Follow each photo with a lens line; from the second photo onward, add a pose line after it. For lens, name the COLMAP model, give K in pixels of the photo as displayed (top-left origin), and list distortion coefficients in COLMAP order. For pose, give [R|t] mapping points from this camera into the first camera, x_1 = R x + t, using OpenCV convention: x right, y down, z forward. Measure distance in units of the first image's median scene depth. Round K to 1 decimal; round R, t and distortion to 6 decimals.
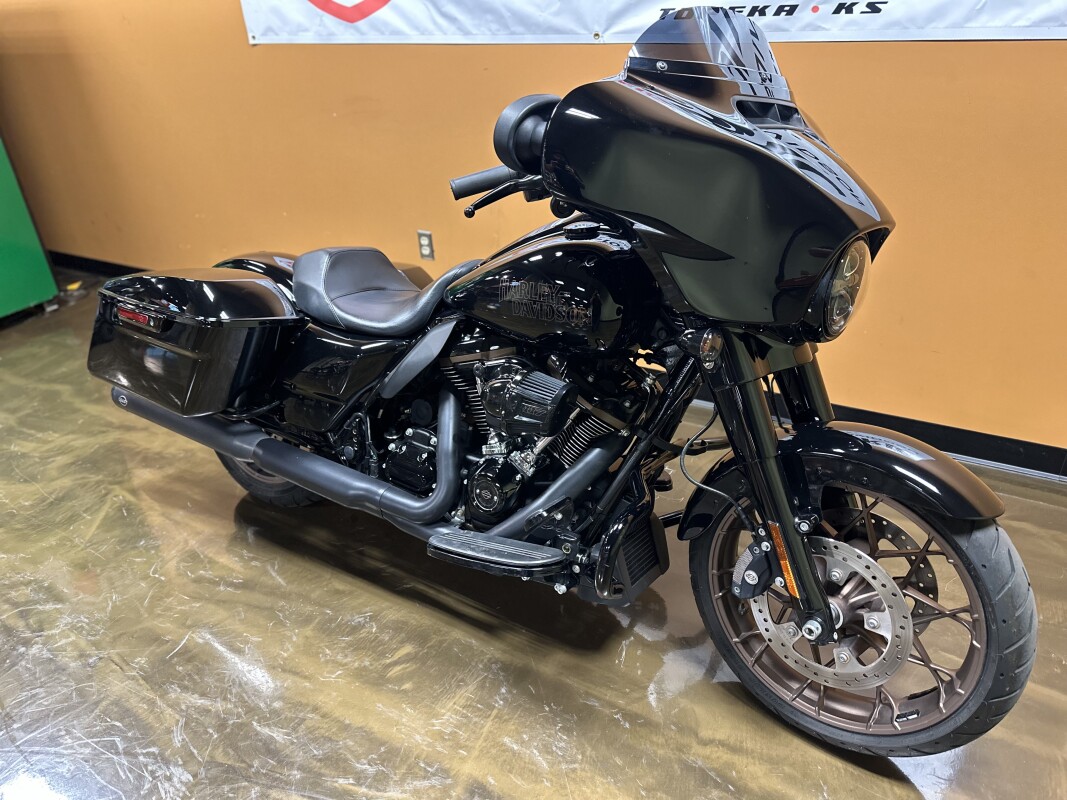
lens RADIAL K [[771.6, 0, 524.6], [0, 771.6, 408.6], [0, 0, 1]] dist [0.028280, -0.028448]
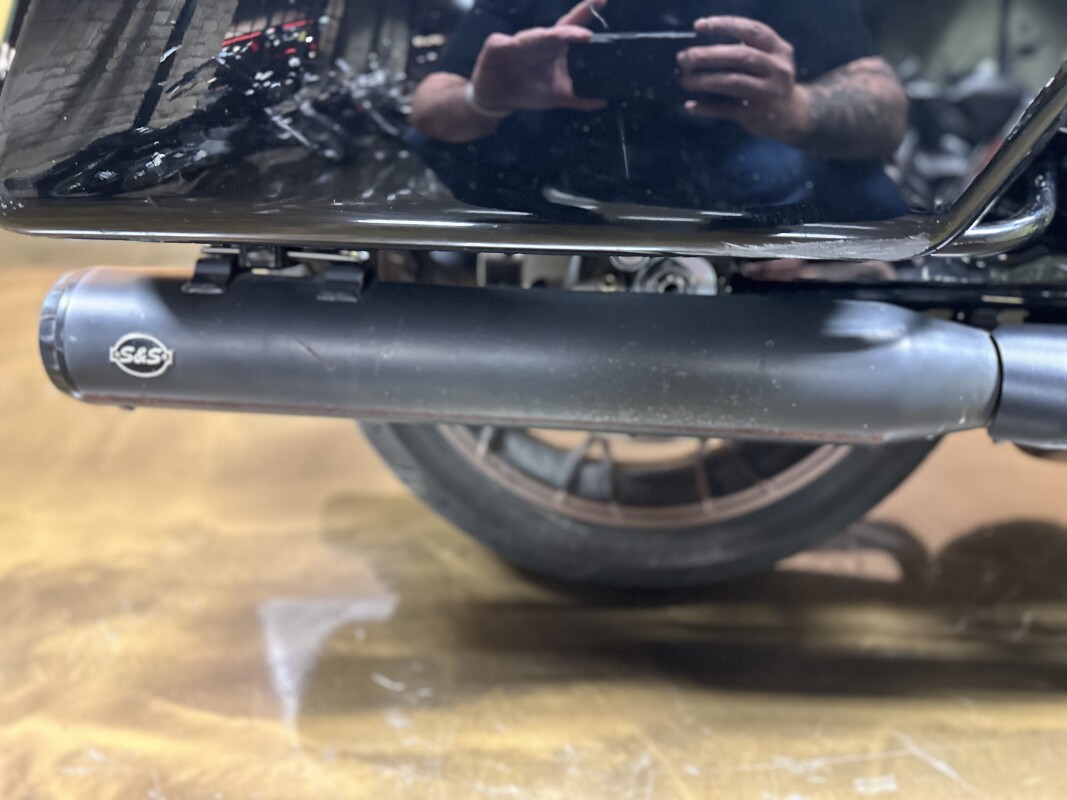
lens RADIAL K [[771.6, 0, 523.8], [0, 771.6, 405.2], [0, 0, 1]] dist [0.028280, -0.028448]
pose [[0.855981, -0.222862, 0.466507, -0.694179], [0.216177, 0.973940, 0.068618, 0.018172], [-0.469642, 0.042112, 0.881852, 0.990872]]
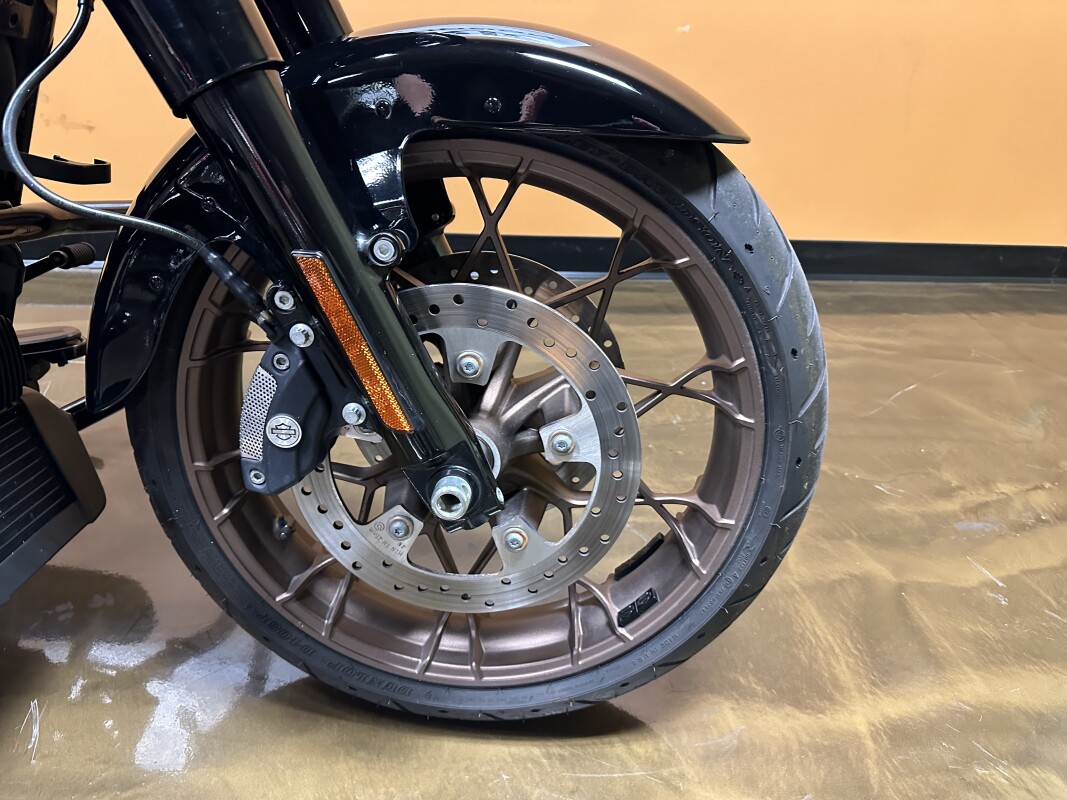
lens RADIAL K [[771.6, 0, 543.9], [0, 771.6, 397.3], [0, 0, 1]] dist [0.028280, -0.028448]
pose [[0.777931, -0.212164, 0.591447, 0.139330], [0.199168, 0.975993, 0.088142, 0.165308], [-0.595949, 0.049229, 0.801512, 0.508532]]
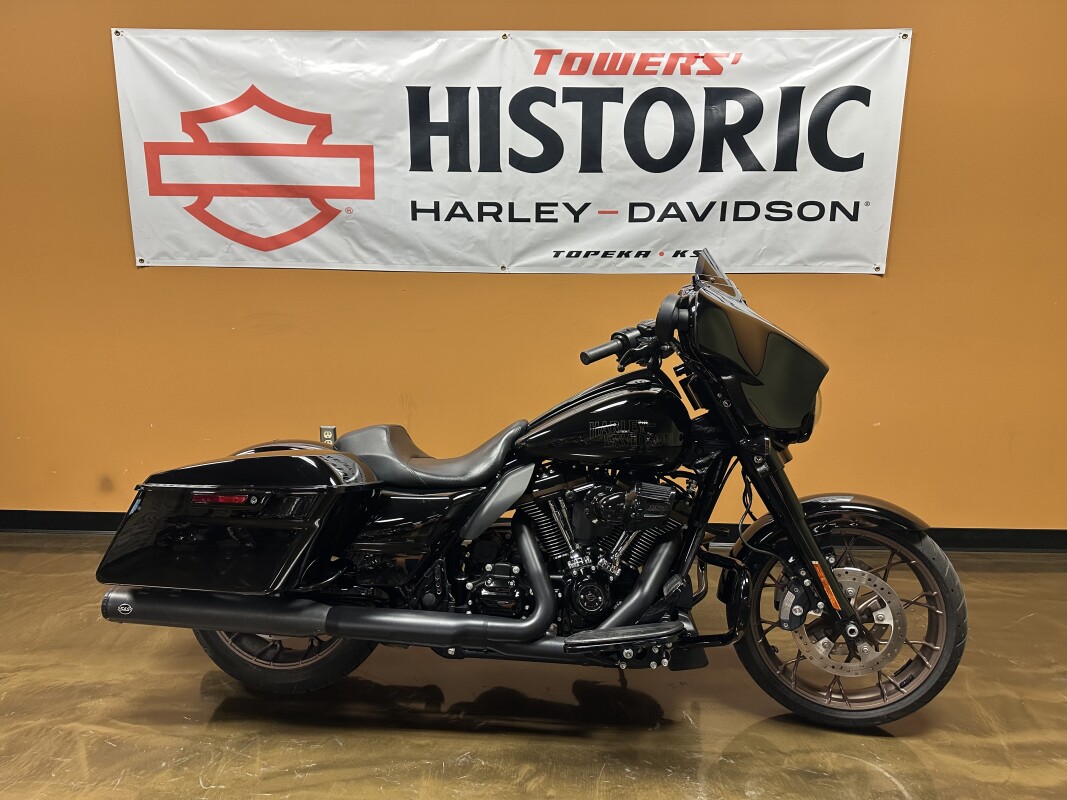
lens RADIAL K [[771.6, 0, 537.3], [0, 771.6, 396.9], [0, 0, 1]] dist [0.028280, -0.028448]
pose [[0.879908, -0.046629, 0.472850, -0.668825], [0.185542, 0.949880, -0.251598, 0.099032], [-0.437419, 0.309117, 0.844459, -0.096808]]
